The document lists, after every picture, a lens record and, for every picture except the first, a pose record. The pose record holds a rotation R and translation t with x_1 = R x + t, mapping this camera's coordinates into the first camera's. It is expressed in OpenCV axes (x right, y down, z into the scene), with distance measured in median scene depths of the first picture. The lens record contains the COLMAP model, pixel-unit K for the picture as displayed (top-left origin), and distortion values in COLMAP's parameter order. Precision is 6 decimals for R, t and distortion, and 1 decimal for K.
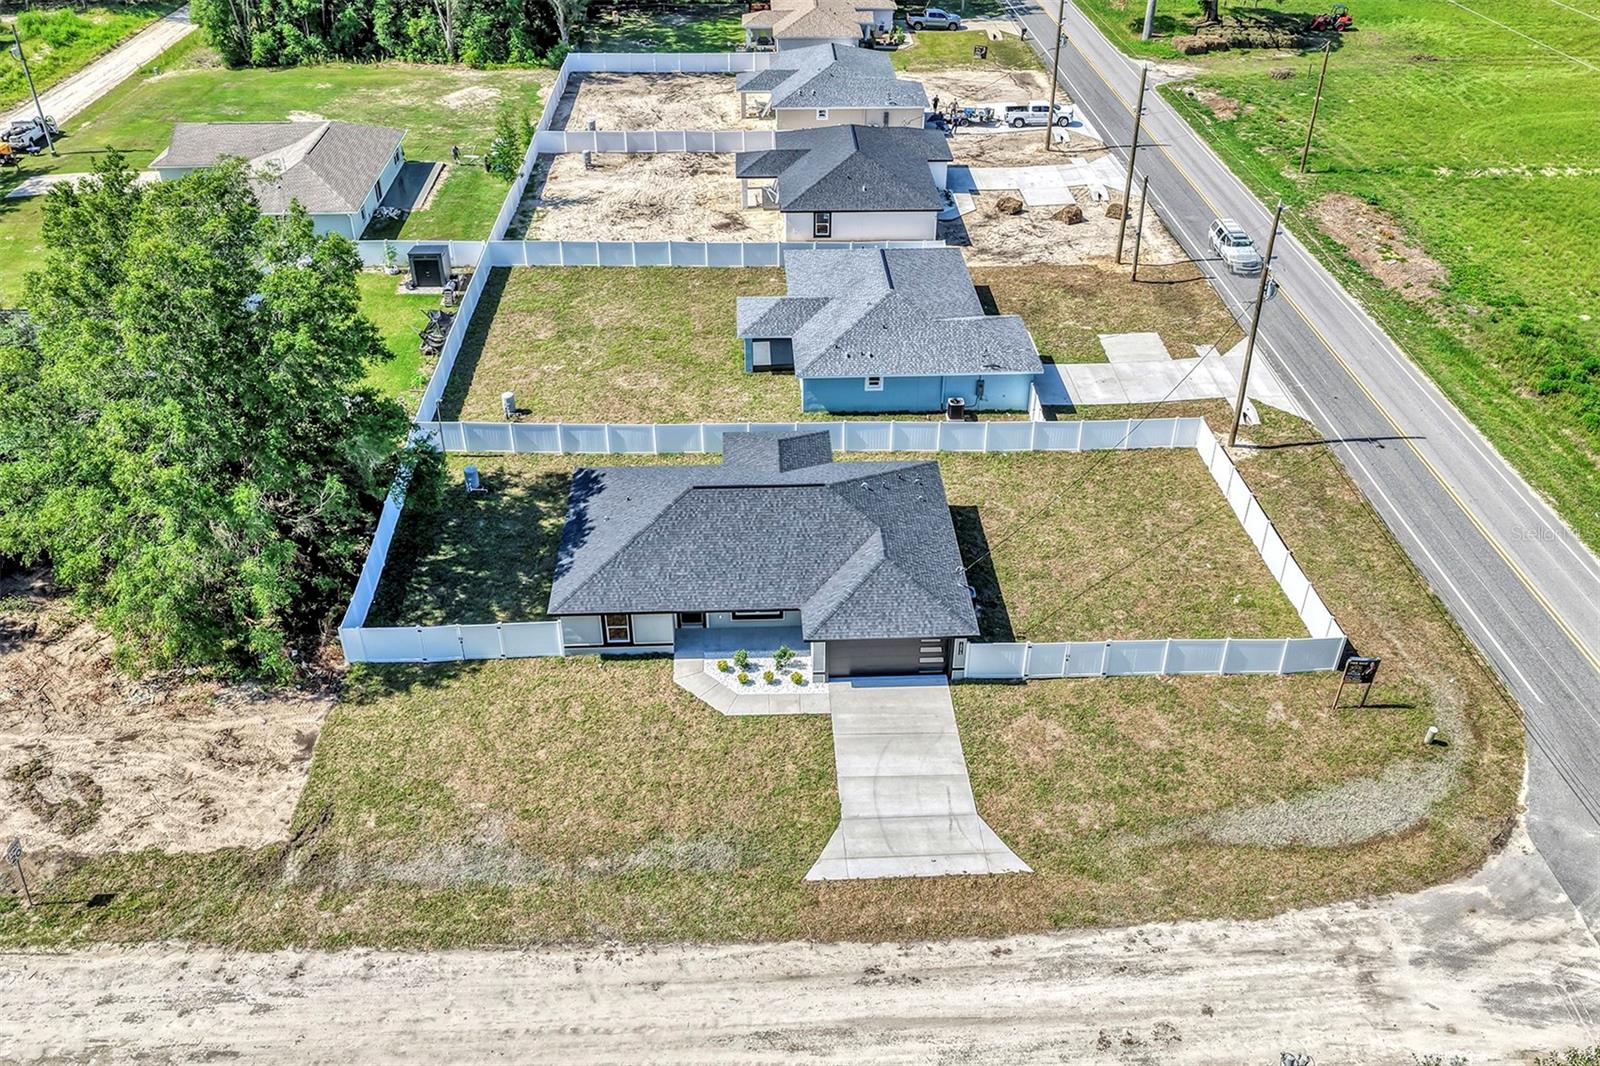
lens RADIAL K [[1326.2, 0, 801.3], [0, 1326.2, 531.6], [0, 0, 1]] dist [-0.012169, 0.031628]
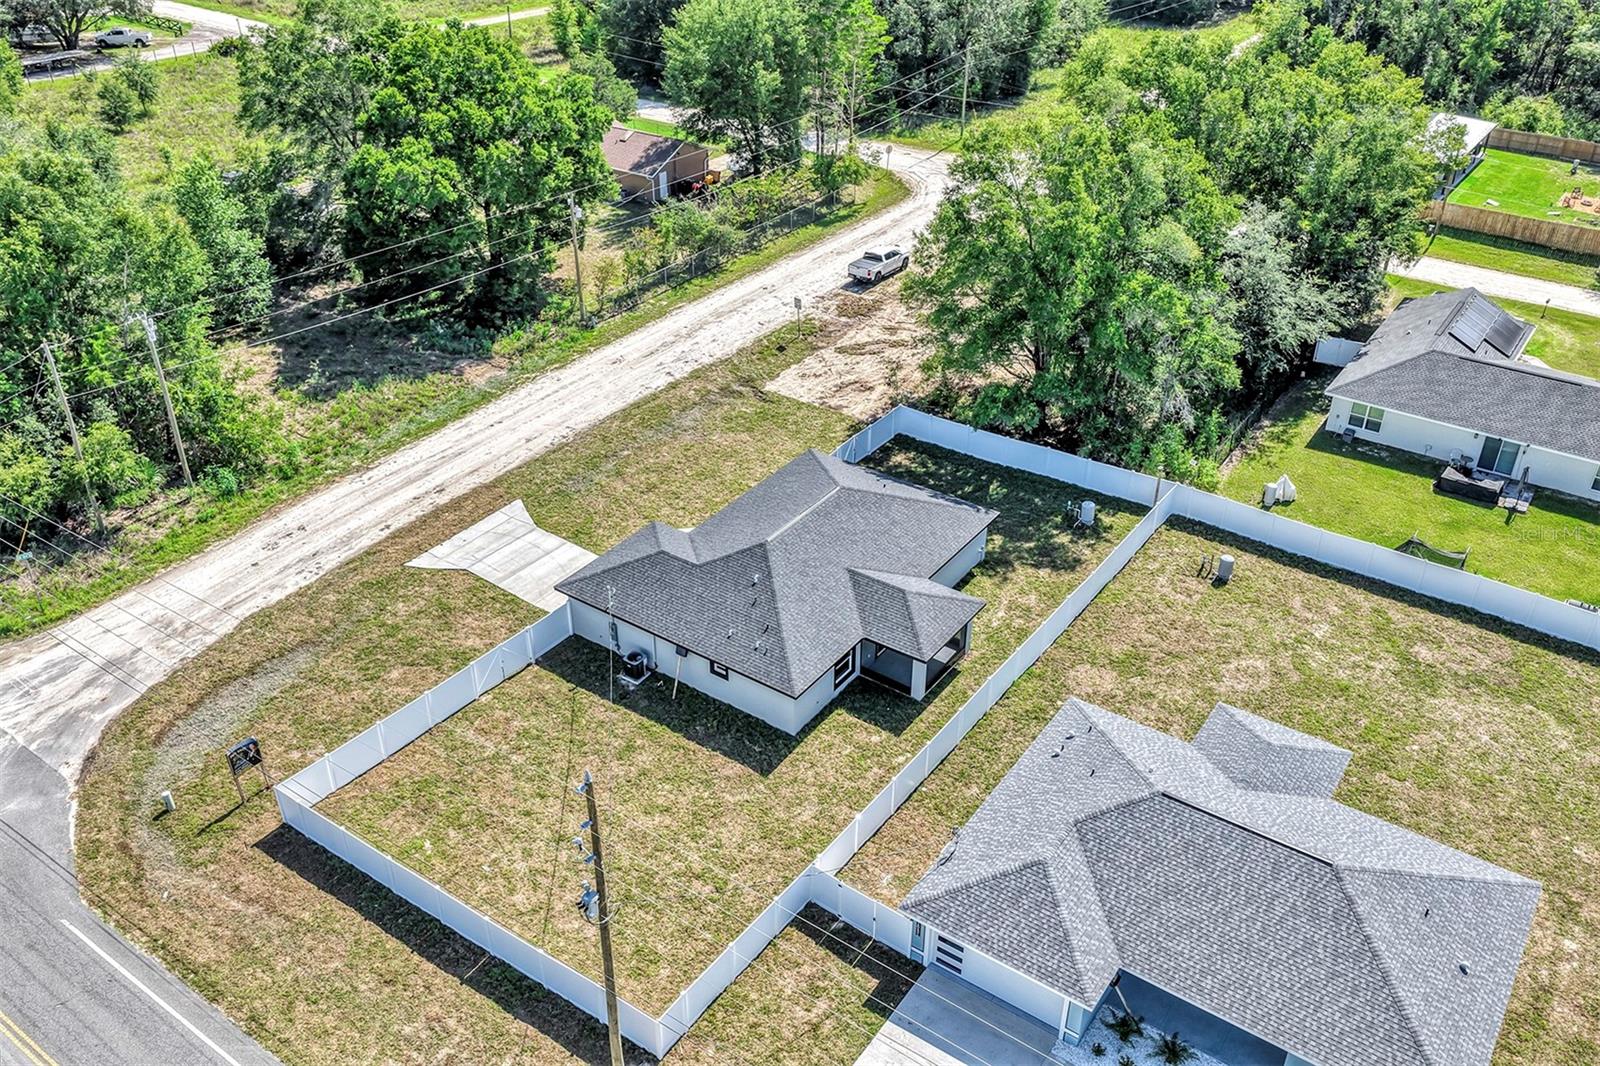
lens RADIAL K [[1326.2, 0, 801.3], [0, 1326.2, 531.6], [0, 0, 1]] dist [-0.012169, 0.031628]
pose [[-0.609401, 0.418247, -0.673573, 0.839373], [-0.450286, 0.516675, 0.728210, -0.969503], [0.652590, 0.747072, -0.126531, 1.396979]]
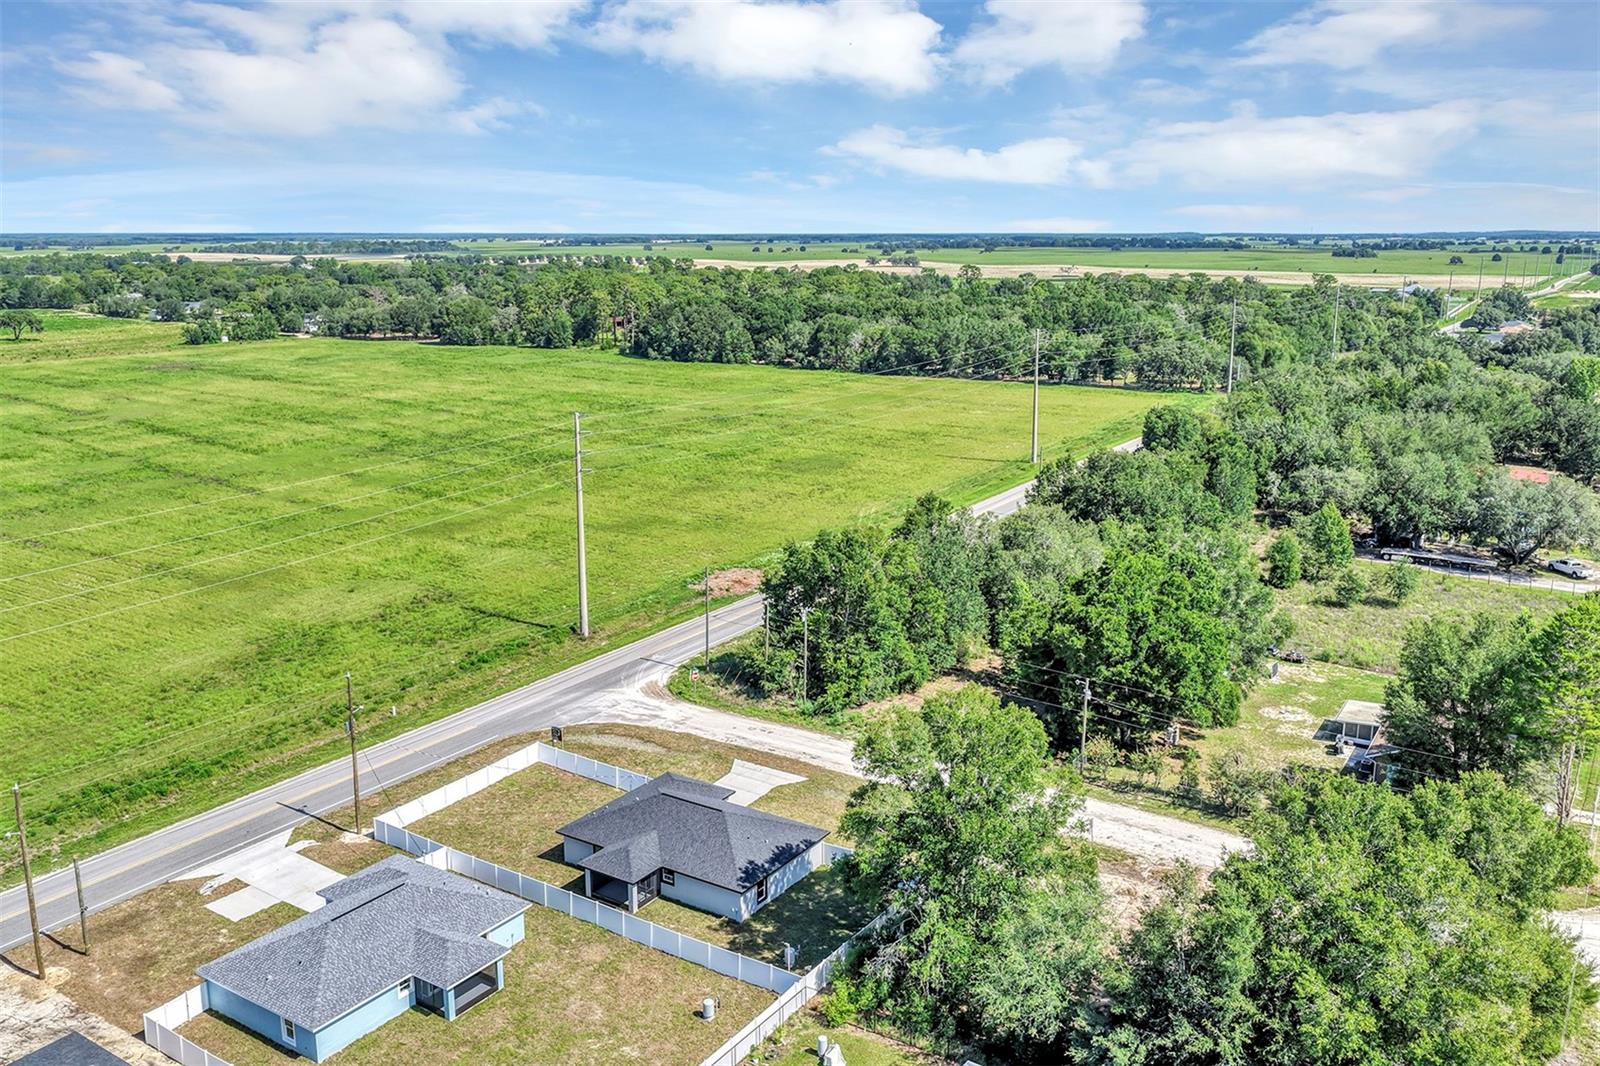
lens RADIAL K [[1326.2, 0, 801.3], [0, 1326.2, 531.6], [0, 0, 1]] dist [-0.012169, 0.031628]
pose [[-0.810522, -0.134592, 0.570034, -1.323064], [0.326440, 0.704257, 0.630443, -1.620027], [-0.486303, 0.697070, -0.526880, 1.950052]]
